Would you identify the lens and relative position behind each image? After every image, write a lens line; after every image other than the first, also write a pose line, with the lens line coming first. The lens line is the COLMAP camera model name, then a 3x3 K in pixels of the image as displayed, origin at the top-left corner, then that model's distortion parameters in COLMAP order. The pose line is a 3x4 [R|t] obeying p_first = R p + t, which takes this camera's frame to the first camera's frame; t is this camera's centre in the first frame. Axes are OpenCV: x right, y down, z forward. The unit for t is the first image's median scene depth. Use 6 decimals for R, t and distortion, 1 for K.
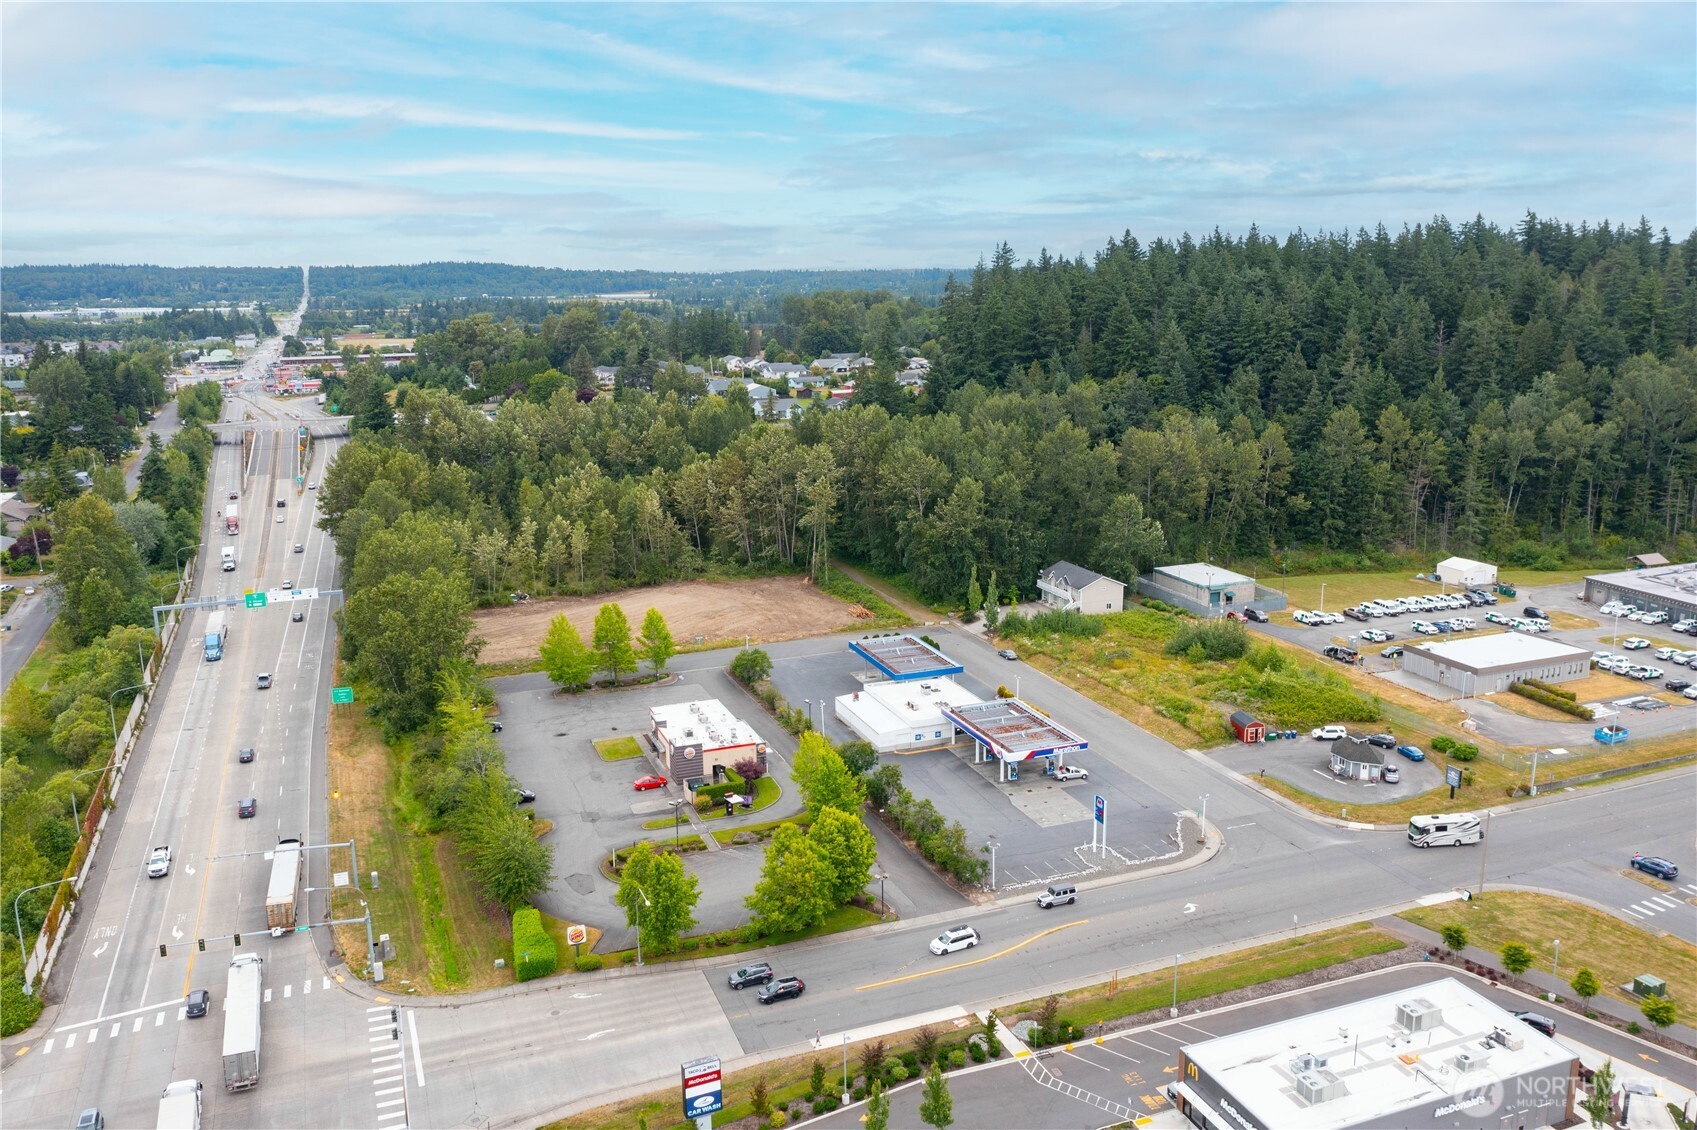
lens RADIAL K [[1332.7, 0, 846.4], [0, 1332.7, 562.7], [0, 0, 1]] dist [-0.017309, 0.009688]
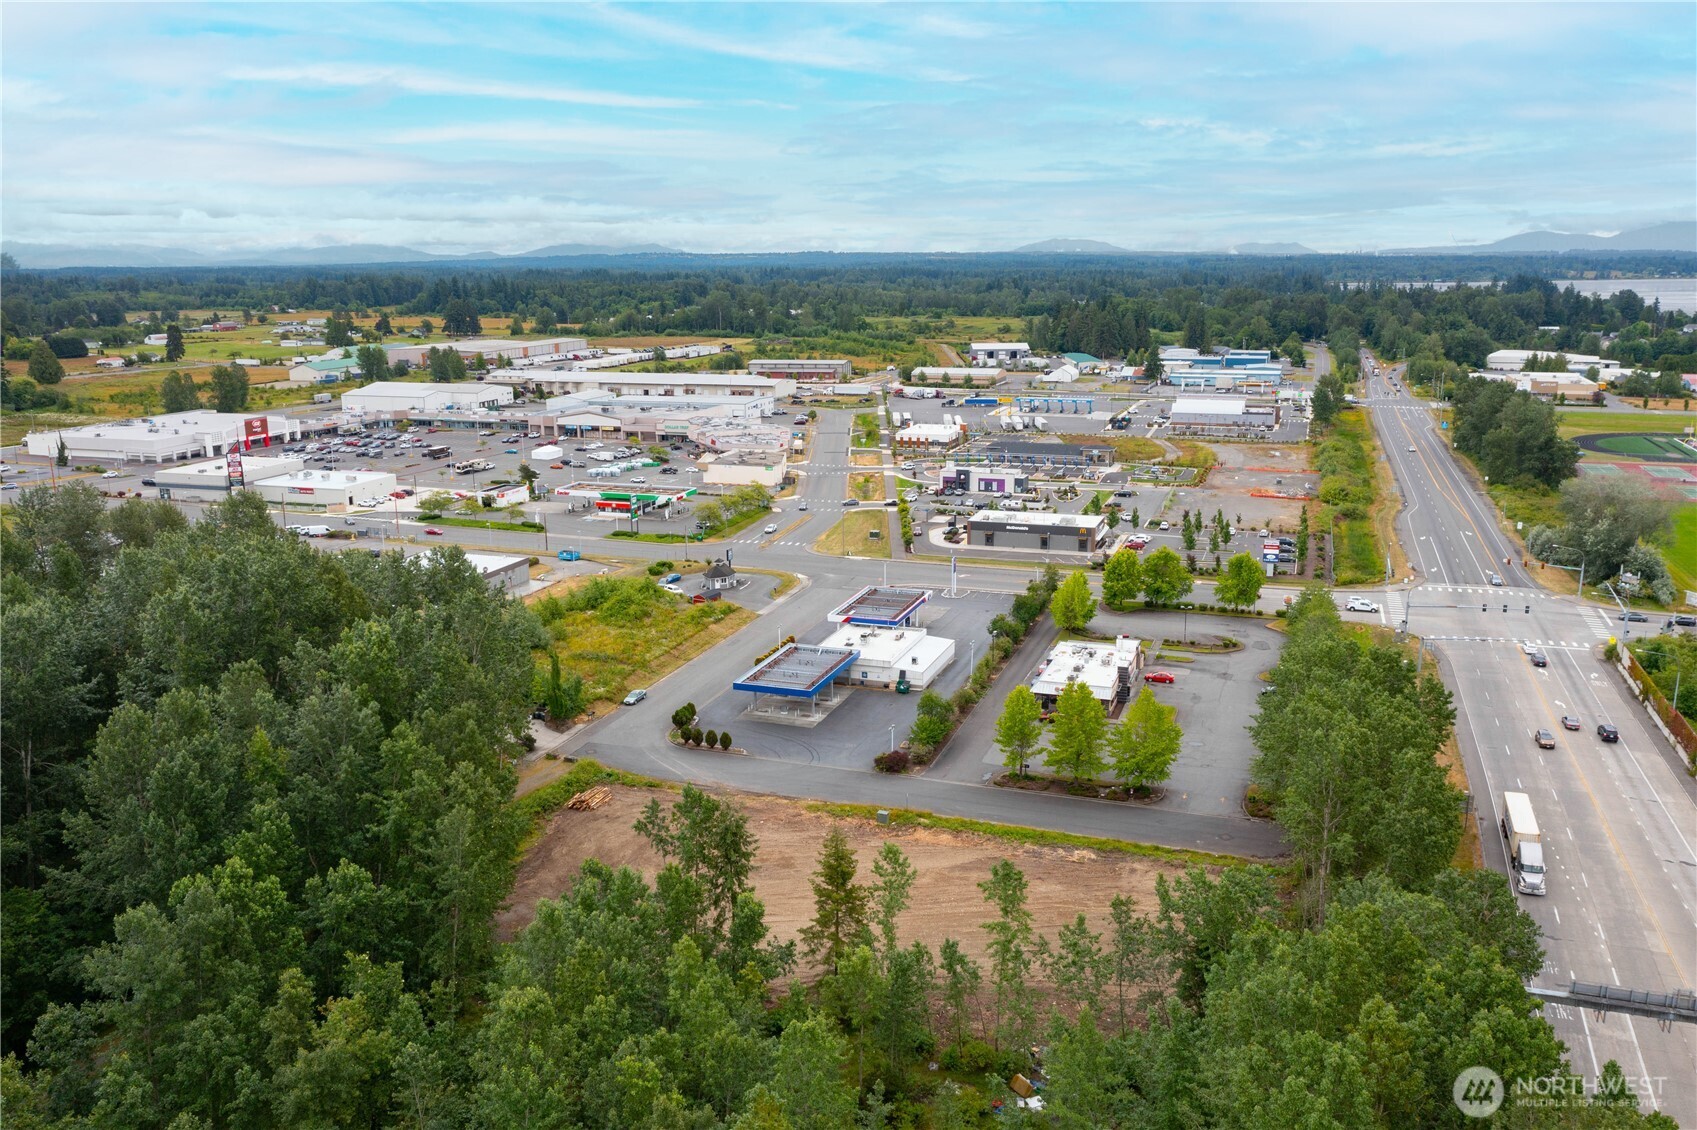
lens RADIAL K [[1331.5, 0, 847.3], [0, 1331.5, 562.4], [0, 0, 1]] dist [-0.019919, 0.014894]
pose [[-0.759098, -0.125665, 0.638732, -0.416499], [0.160956, 0.914494, 0.371206, -0.246397], [-0.630764, 0.384589, -0.673964, 1.200124]]
